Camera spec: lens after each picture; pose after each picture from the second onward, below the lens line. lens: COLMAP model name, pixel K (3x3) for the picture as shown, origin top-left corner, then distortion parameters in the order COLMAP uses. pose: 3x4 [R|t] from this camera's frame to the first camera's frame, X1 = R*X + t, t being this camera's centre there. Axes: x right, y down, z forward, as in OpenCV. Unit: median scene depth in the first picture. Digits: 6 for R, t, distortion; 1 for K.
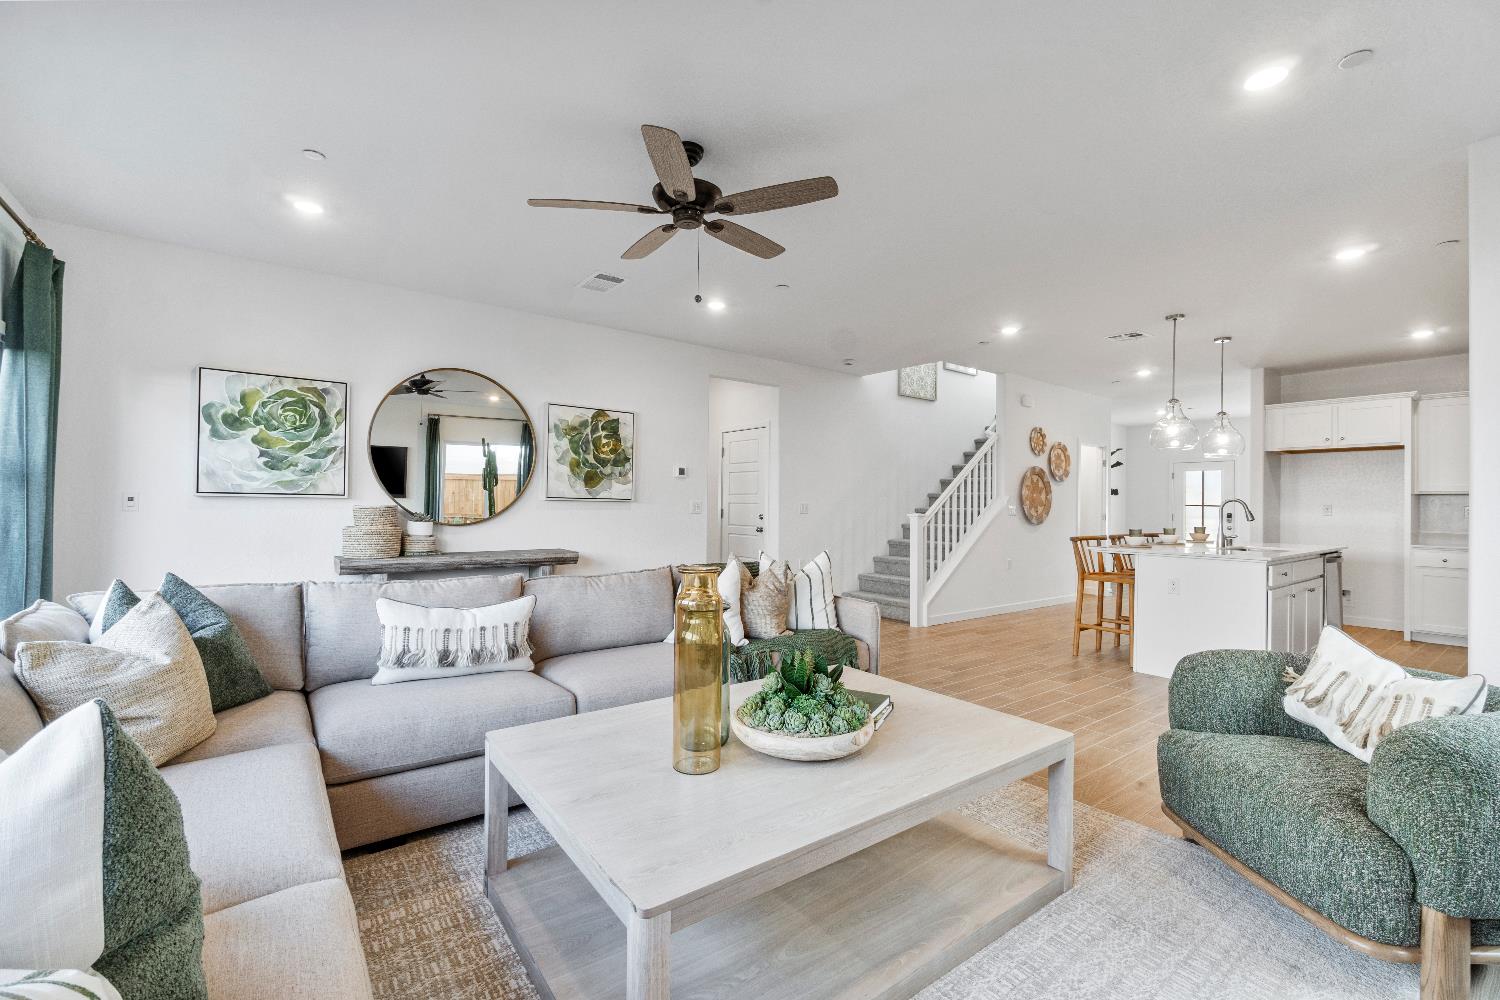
lens RADIAL K [[645.0, 0, 751.6], [0, 645.0, 498.1], [0, 0, 1]] dist [-0.002068, -0.000070]
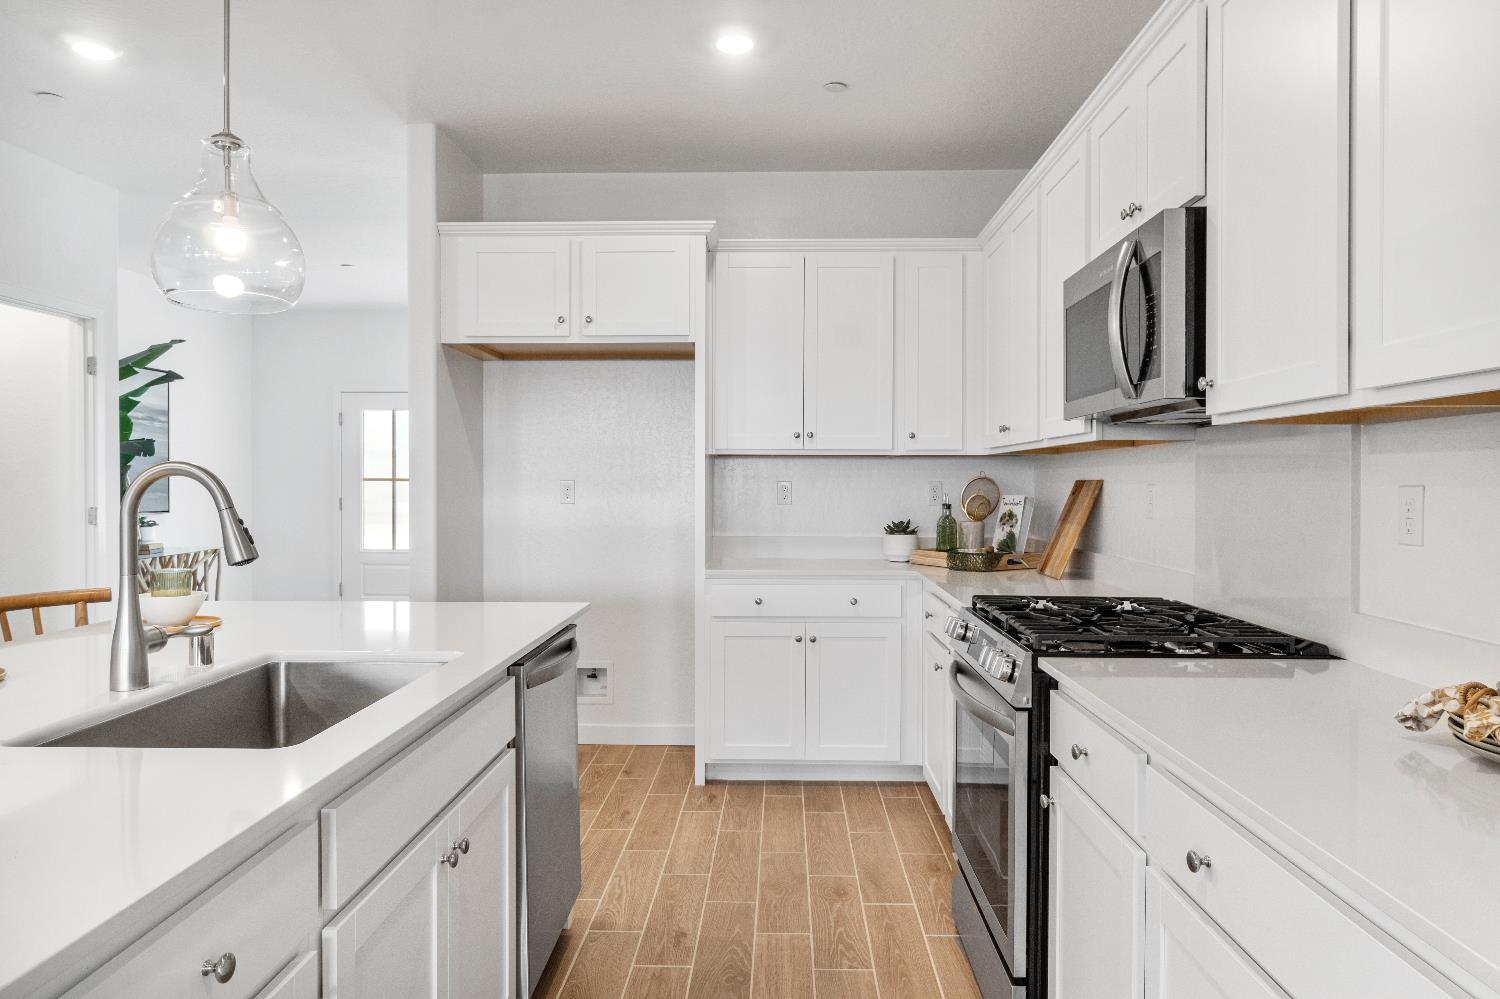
lens RADIAL K [[985.8, 0, 755.7], [0, 985.8, 490.1], [0, 0, 1]] dist [0.060399, 0.003395]
pose [[0.648266, -0.019854, 0.761155, 0.010475], [-0.000670, 0.999645, 0.026646, -0.000004], [-0.761414, -0.017783, 0.648022, 0.010551]]
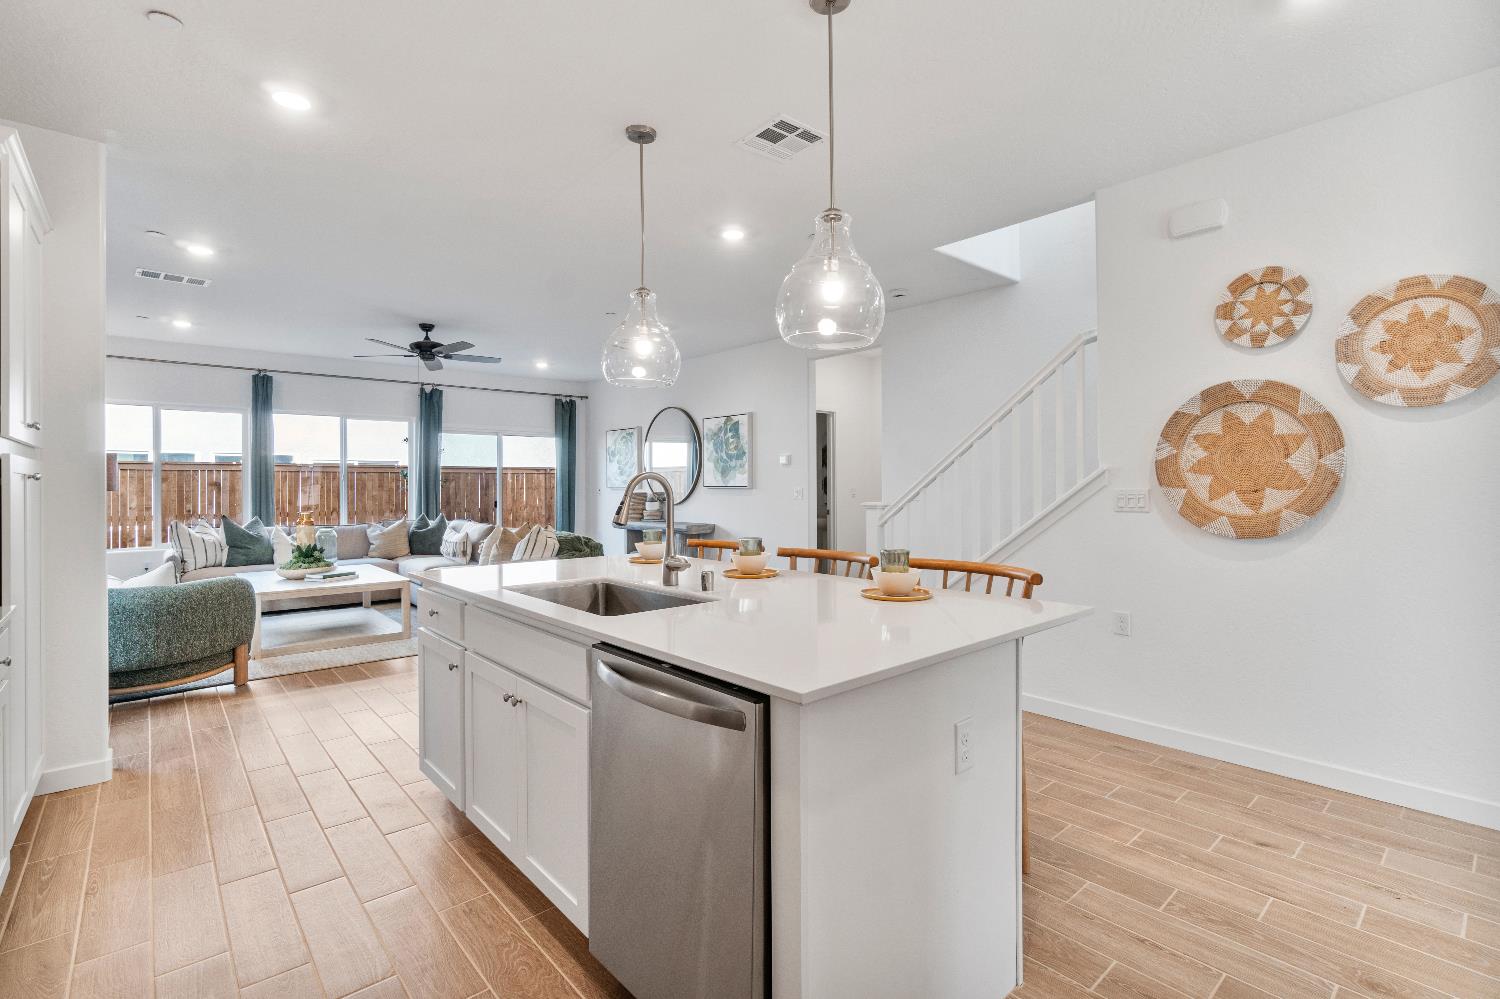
lens RADIAL K [[684.1, 0, 757.0], [0, 684.1, 490.6], [0, 0, 1]] dist [0.000590, 0.000212]
pose [[0.075579, -0.005956, -0.997122, 1.144838], [0.013909, 0.999891, -0.004918, 0.017019], [0.997043, -0.013497, 0.075653, 0.985168]]
